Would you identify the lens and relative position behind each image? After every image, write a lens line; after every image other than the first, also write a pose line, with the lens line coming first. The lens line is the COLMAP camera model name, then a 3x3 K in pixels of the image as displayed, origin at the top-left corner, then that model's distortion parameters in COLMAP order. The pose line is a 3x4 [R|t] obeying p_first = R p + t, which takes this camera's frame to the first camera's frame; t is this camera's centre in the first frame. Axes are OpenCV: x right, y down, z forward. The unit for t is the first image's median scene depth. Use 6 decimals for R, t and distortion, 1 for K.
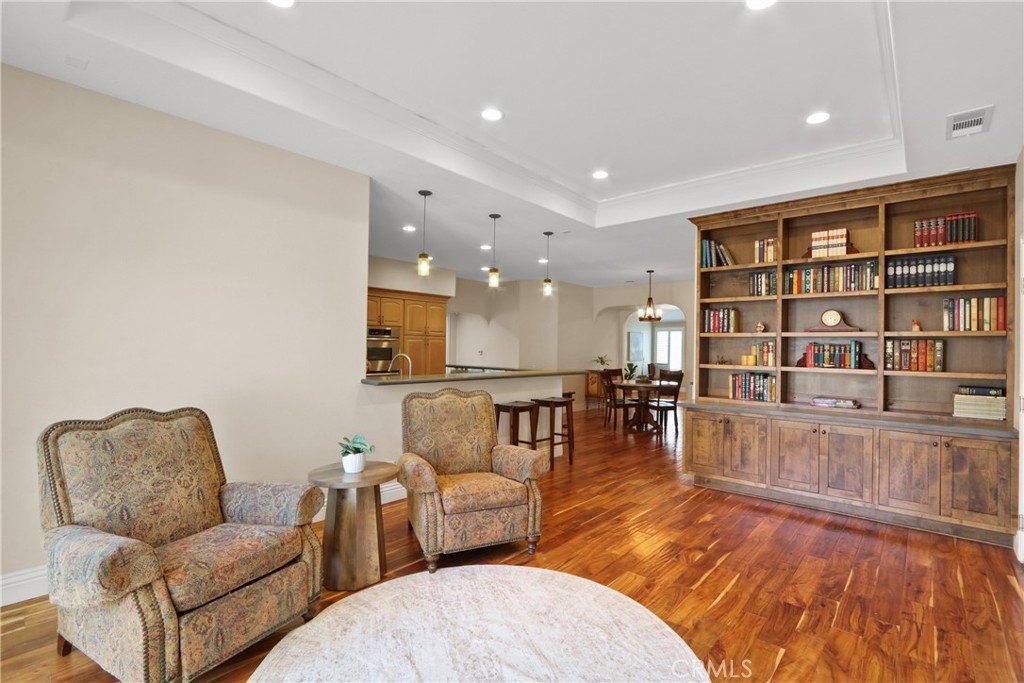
lens RADIAL K [[479.0, 0, 516.0], [0, 479.0, 345.1], [0, 0, 1]] dist [-0.010418, 0.000738]
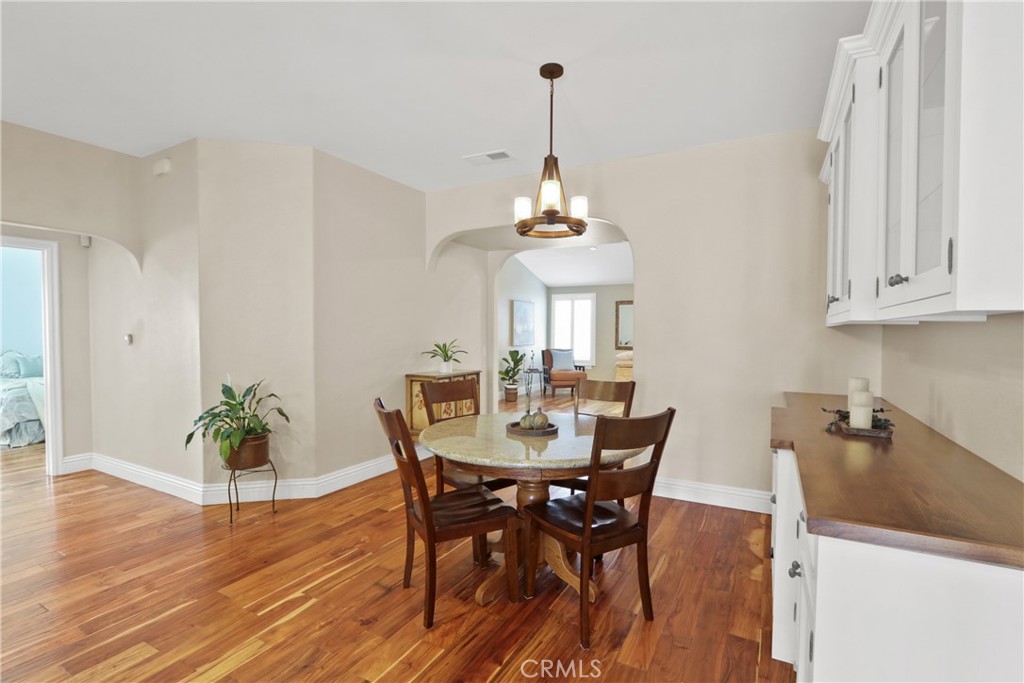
lens RADIAL K [[479.0, 0, 512.7], [0, 479.0, 343.0], [0, 0, 1]] dist [-0.010418, 0.000738]
pose [[0.977626, -0.015830, 0.209754, 0.107388], [0.007902, 0.999224, 0.038581, 0.004700], [-0.210202, -0.036060, 0.976993, 0.395951]]
